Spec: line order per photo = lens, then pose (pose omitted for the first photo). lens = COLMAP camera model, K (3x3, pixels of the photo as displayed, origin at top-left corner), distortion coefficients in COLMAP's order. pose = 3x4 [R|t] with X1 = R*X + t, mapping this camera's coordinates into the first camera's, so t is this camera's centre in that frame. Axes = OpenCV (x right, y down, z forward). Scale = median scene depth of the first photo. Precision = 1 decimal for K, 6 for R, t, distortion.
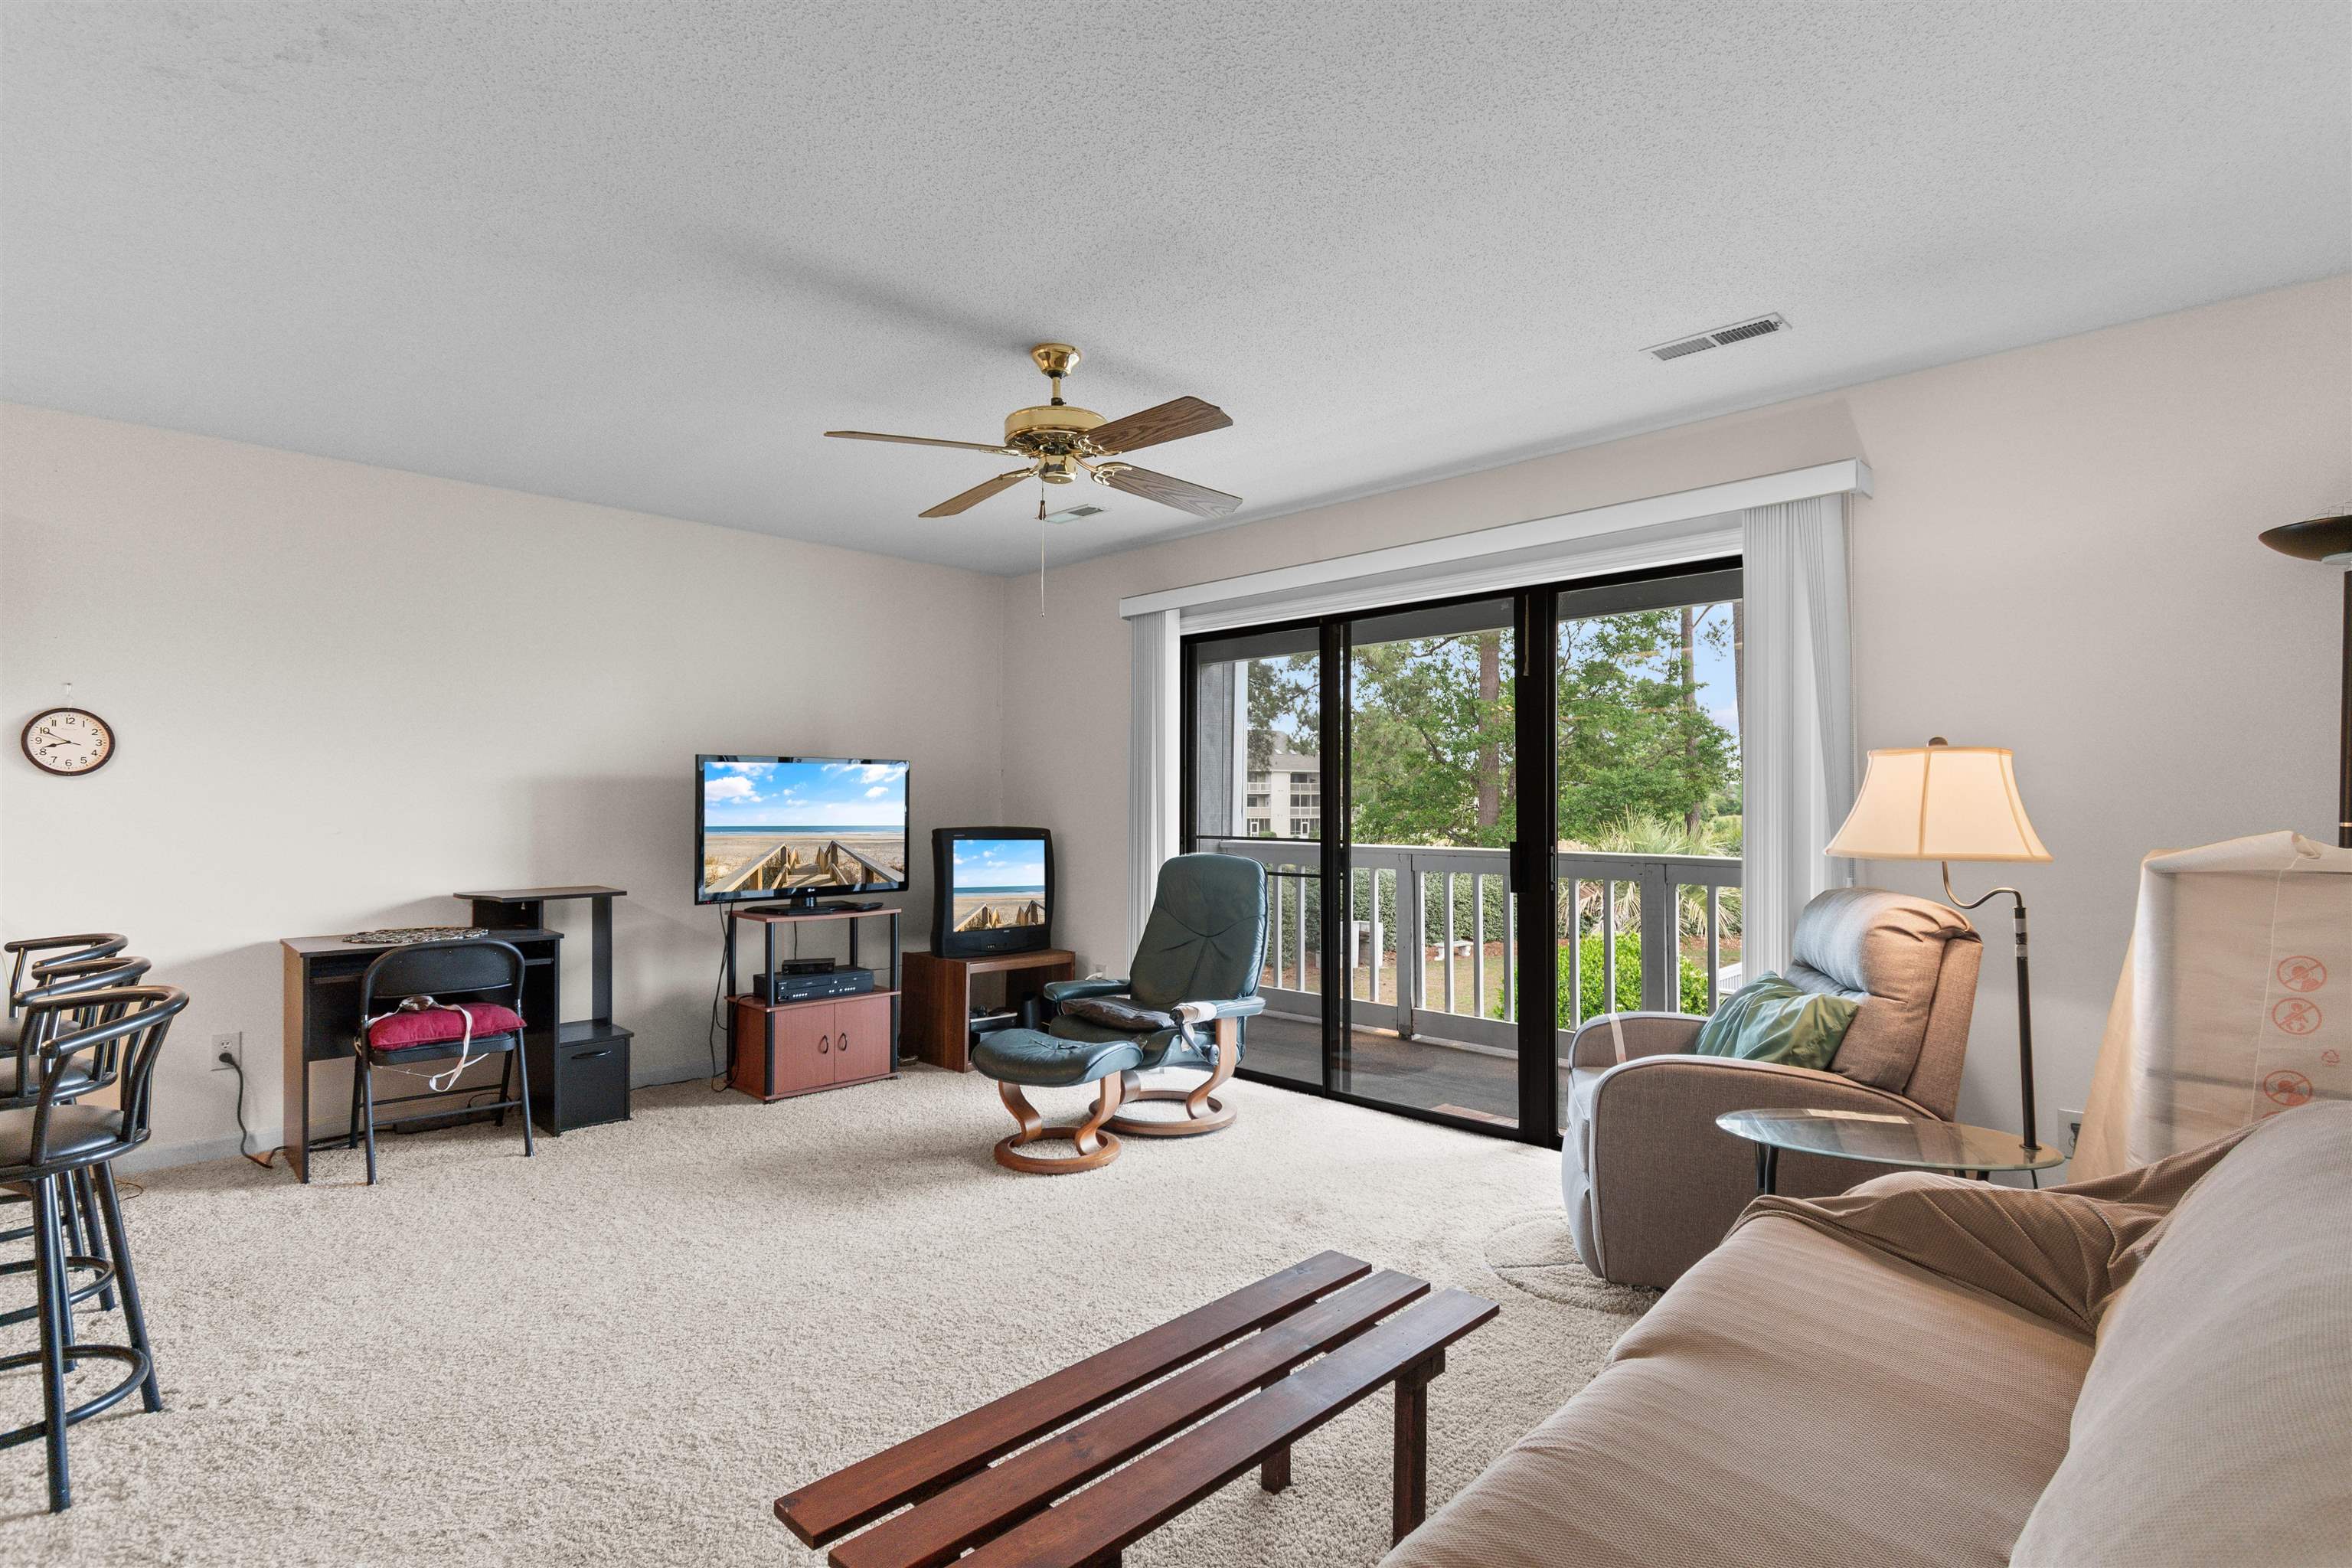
lens RADIAL K [[1142.8, 0, 1192.0], [0, 1142.8, 796.2], [0, 0, 1]] dist [-0.000890, -0.000117]
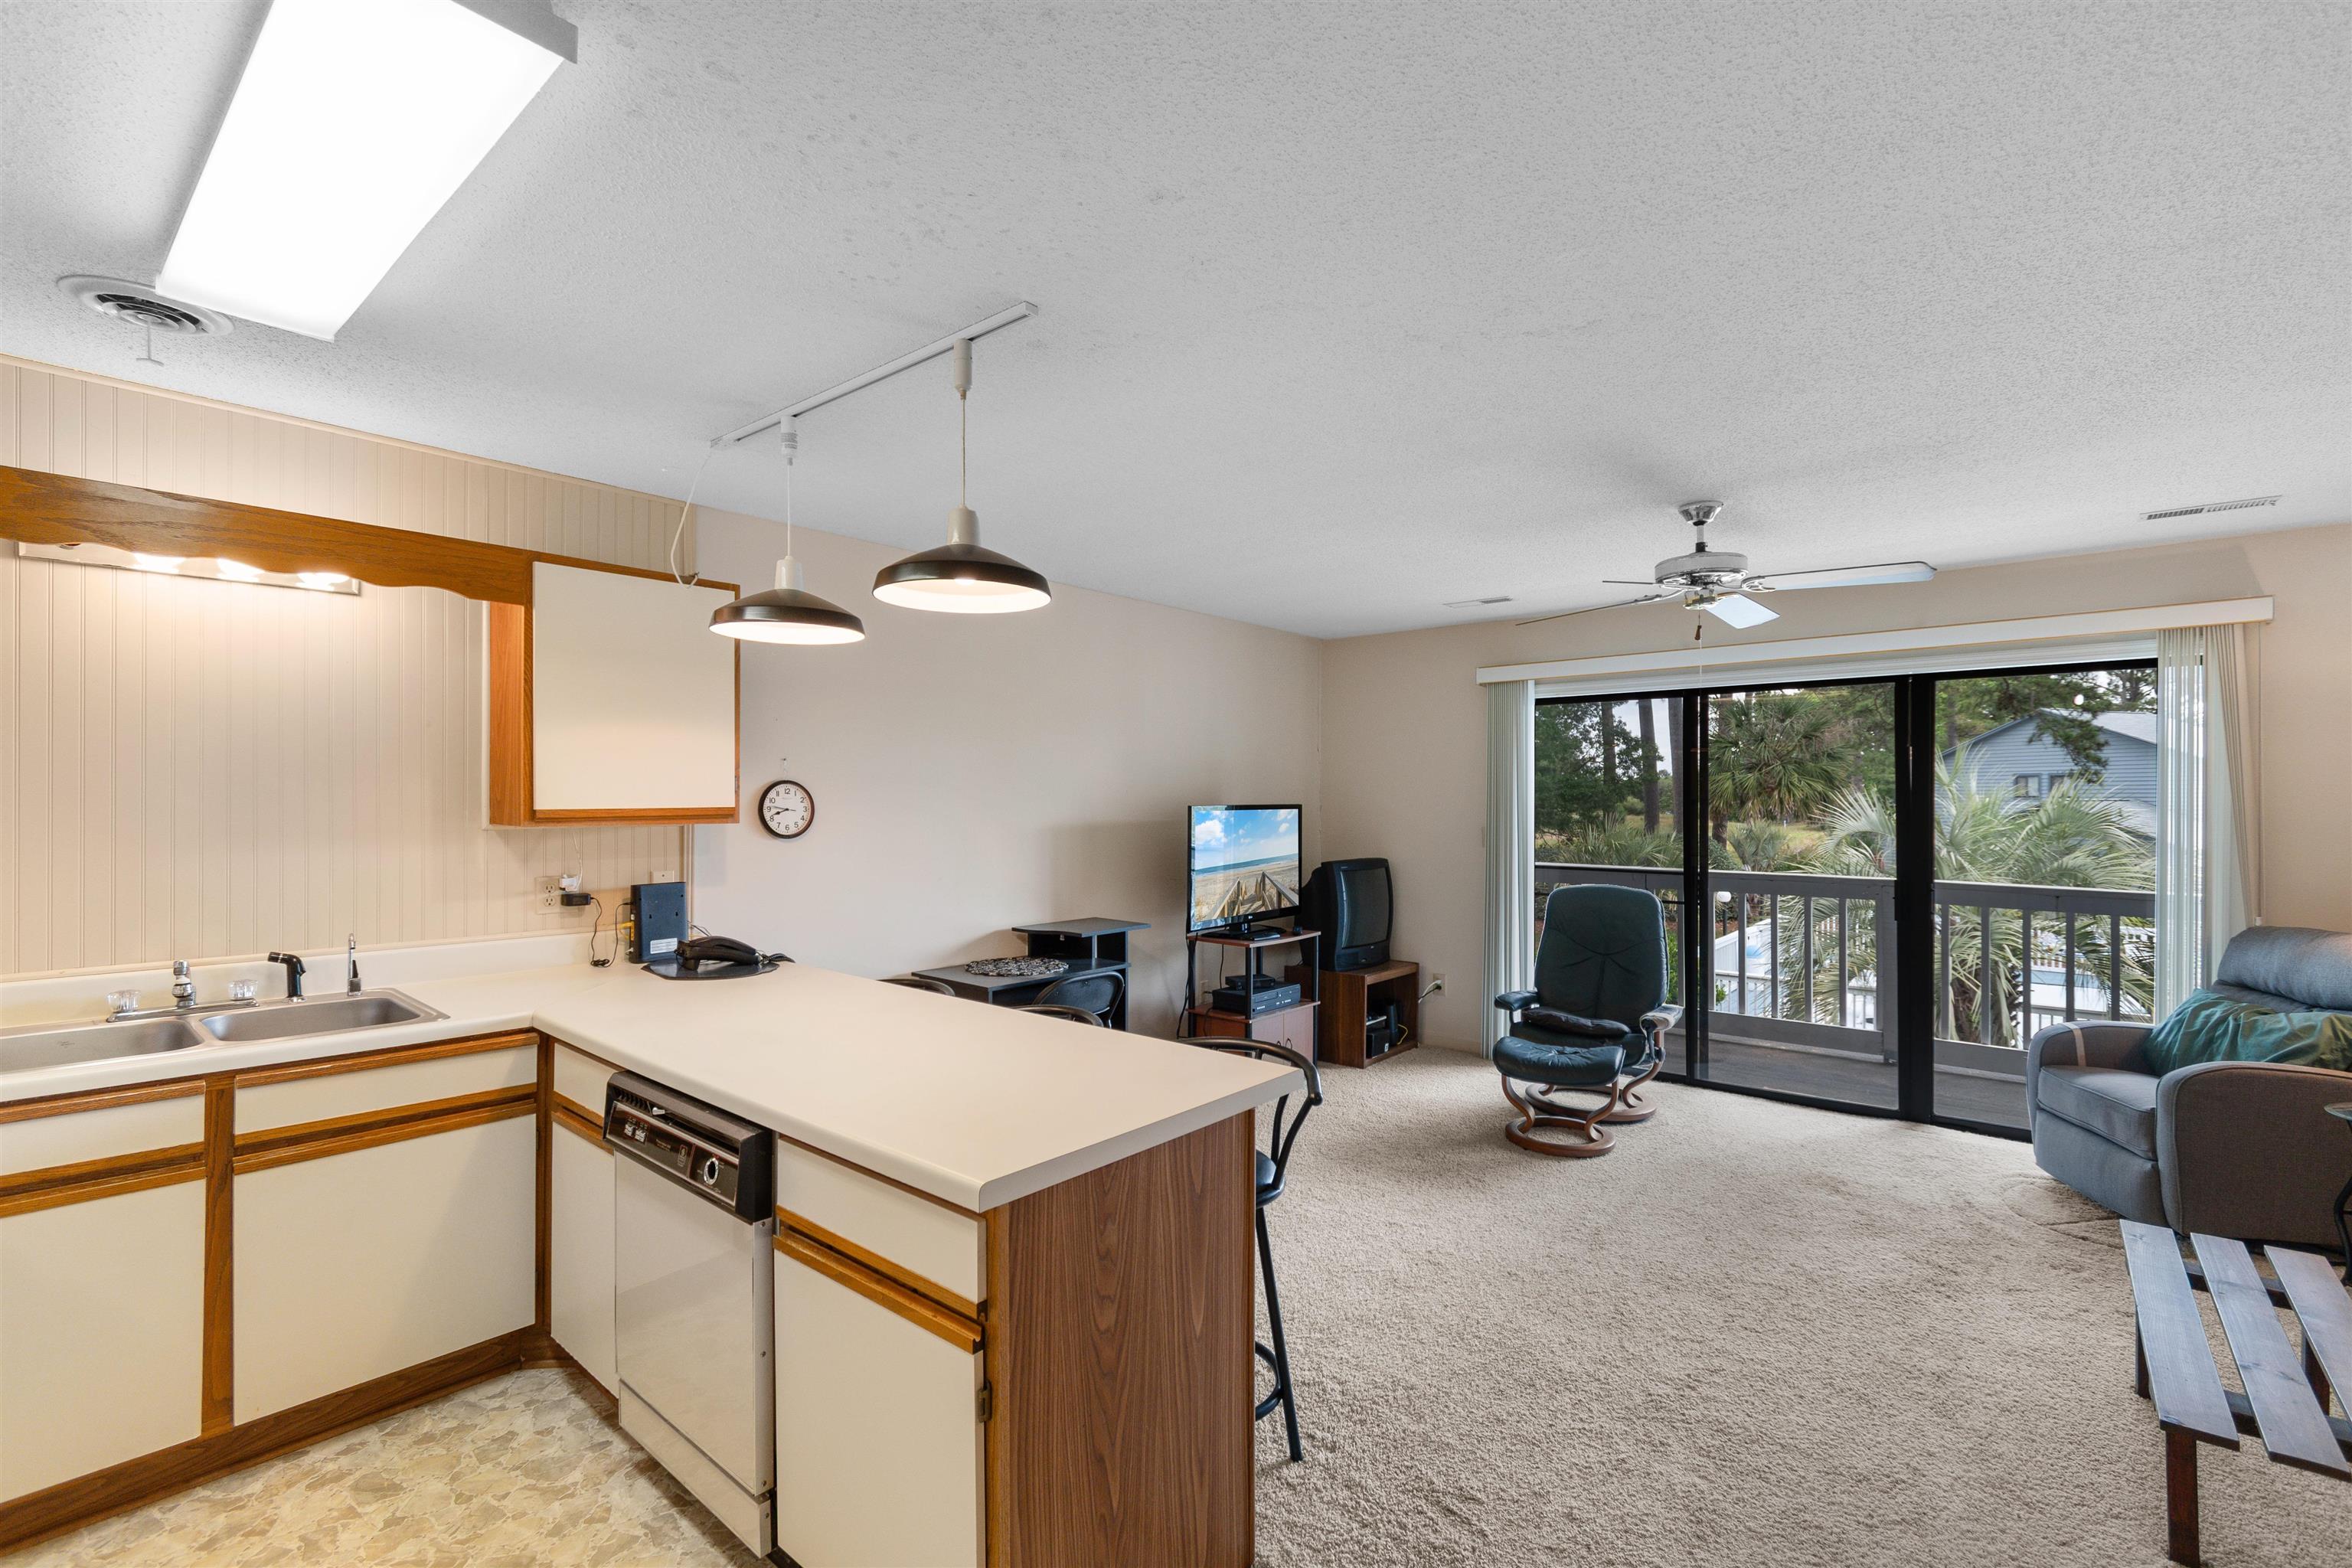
lens RADIAL K [[1039.3, 0, 1178.1], [0, 1039.3, 799.6], [0, 0, 1]] dist [0.008077, -0.003336]
pose [[0.997240, -0.001249, 0.074240, -0.508501], [0.000594, 0.999961, 0.008841, -0.050709], [-0.074248, -0.008773, 0.997201, -0.064553]]
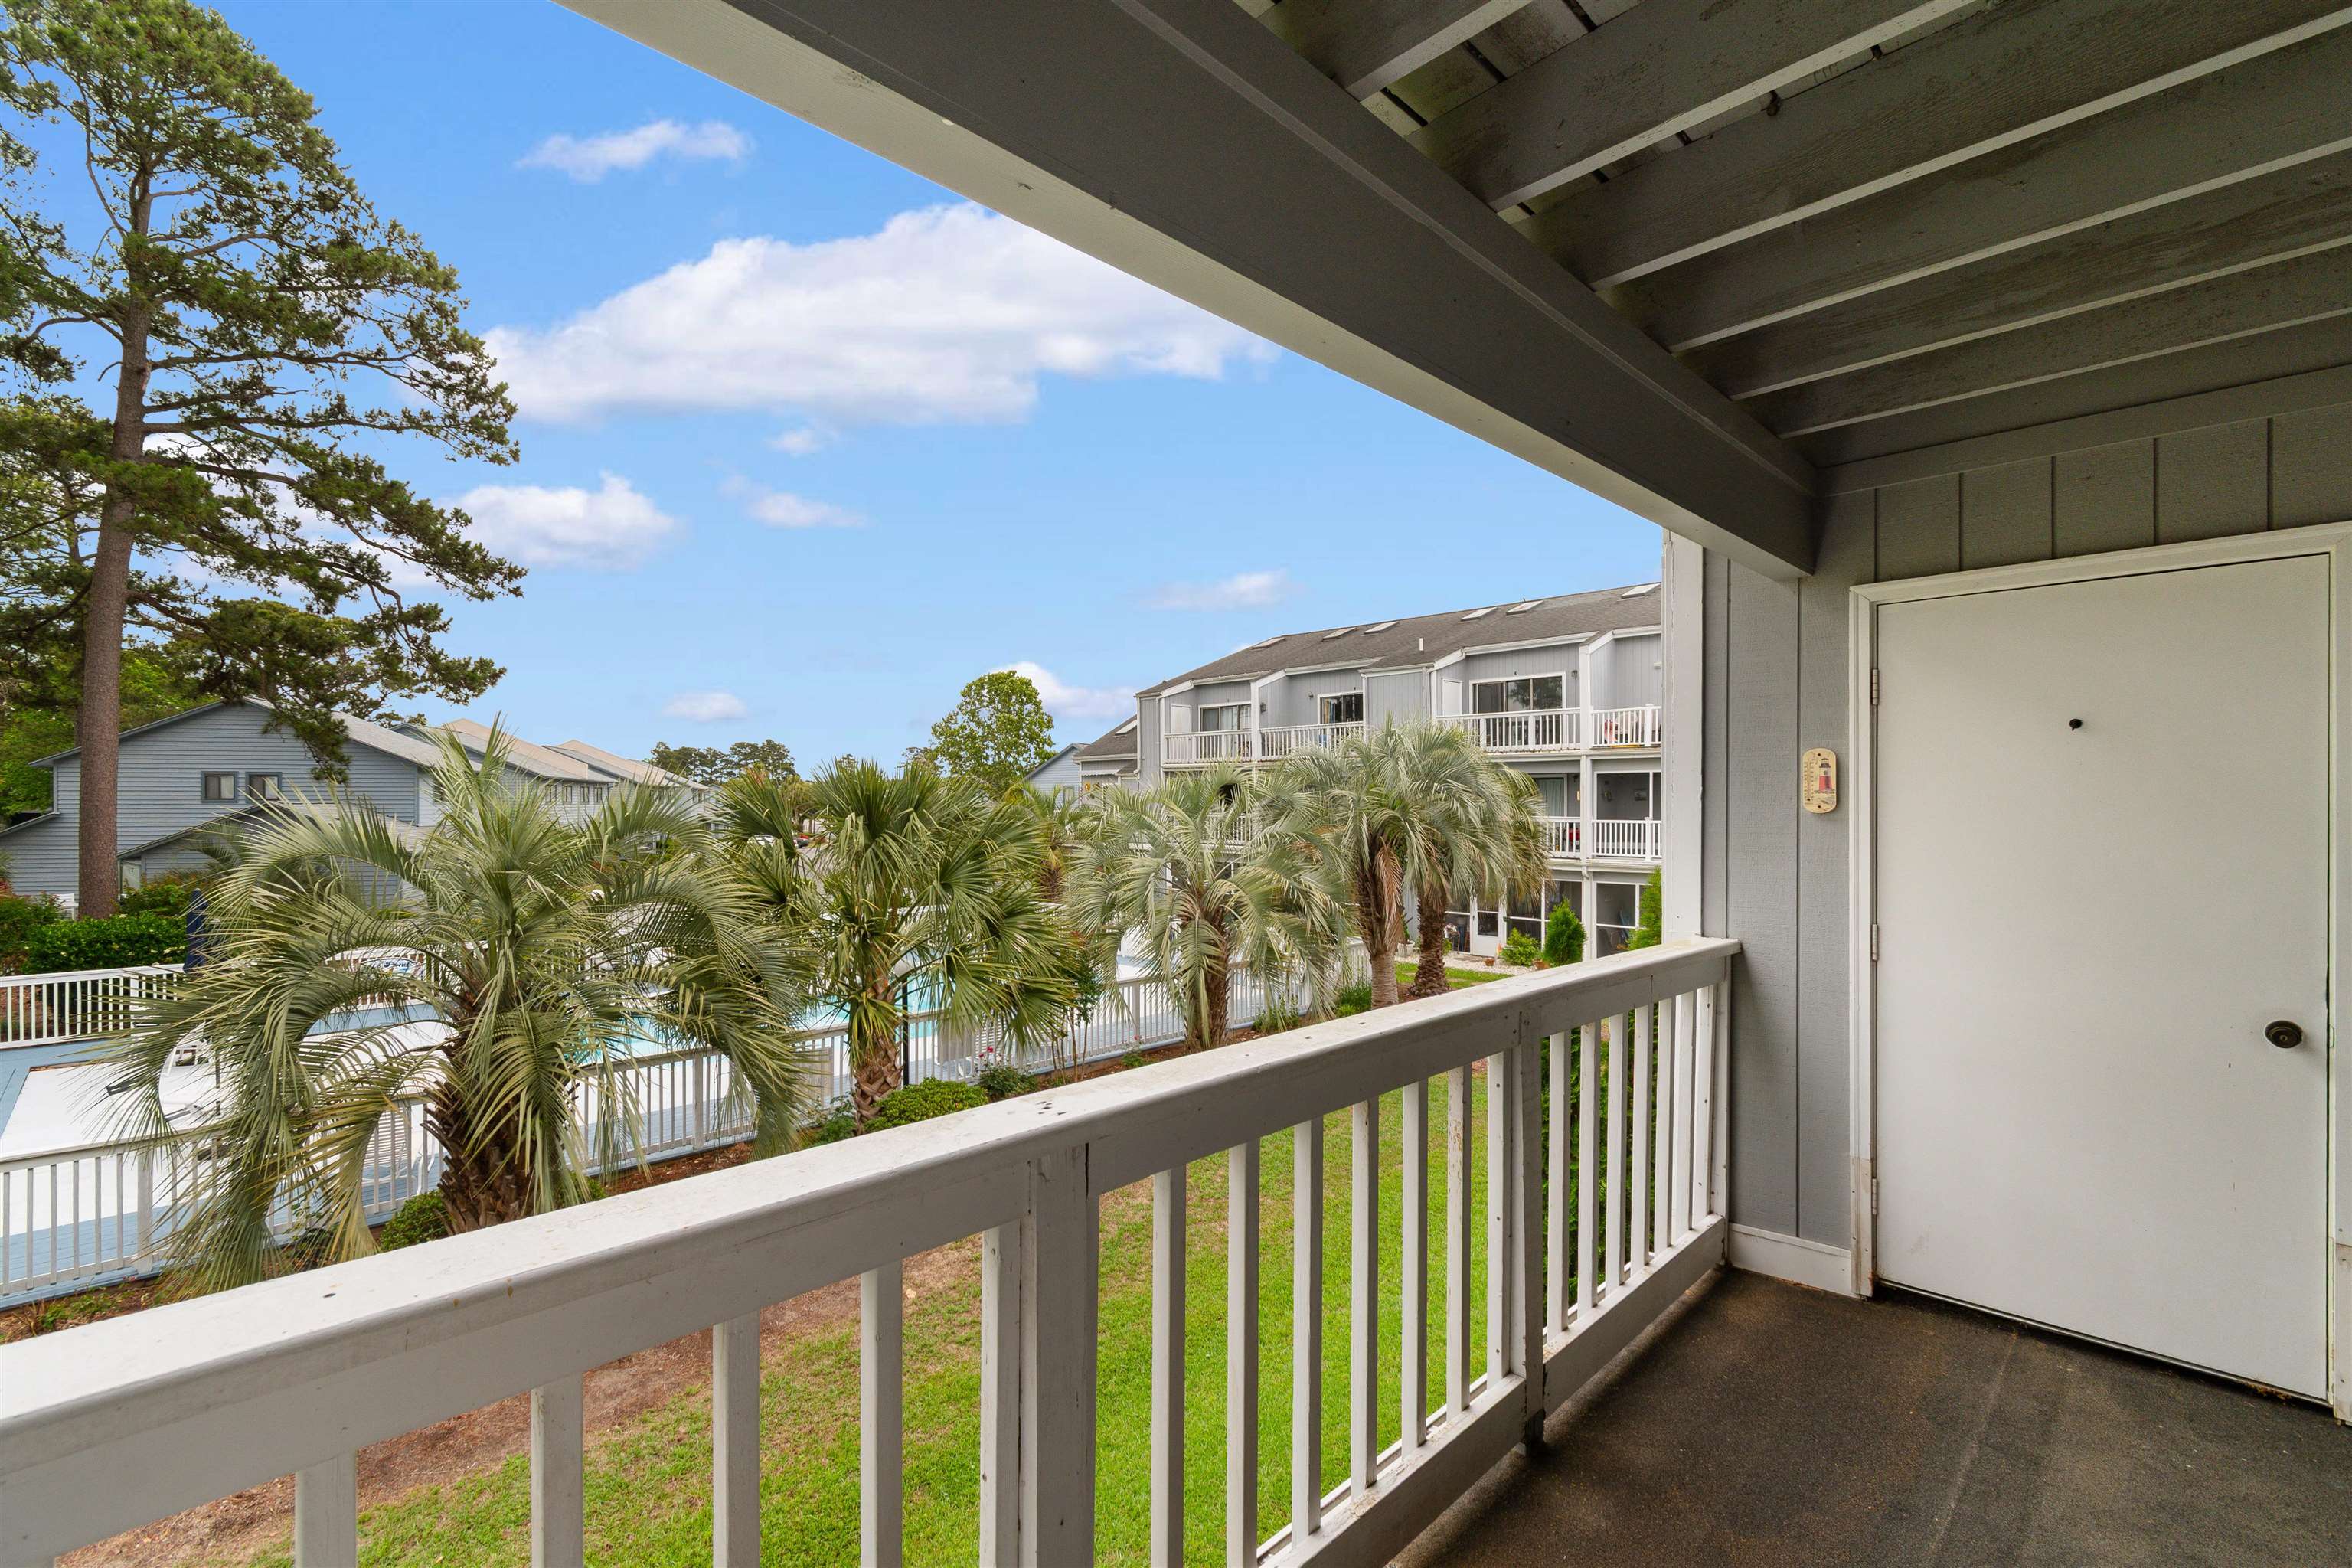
lens RADIAL K [[1039.3, 0, 1186.3], [0, 1039.3, 807.4], [0, 0, 1]] dist [0.008077, -0.003336]
pose [[0.017765, -0.006638, 0.999820, 0.013234], [-0.006926, 0.999953, 0.006762, -0.029521], [-0.999818, -0.007045, 0.017718, 1.332502]]
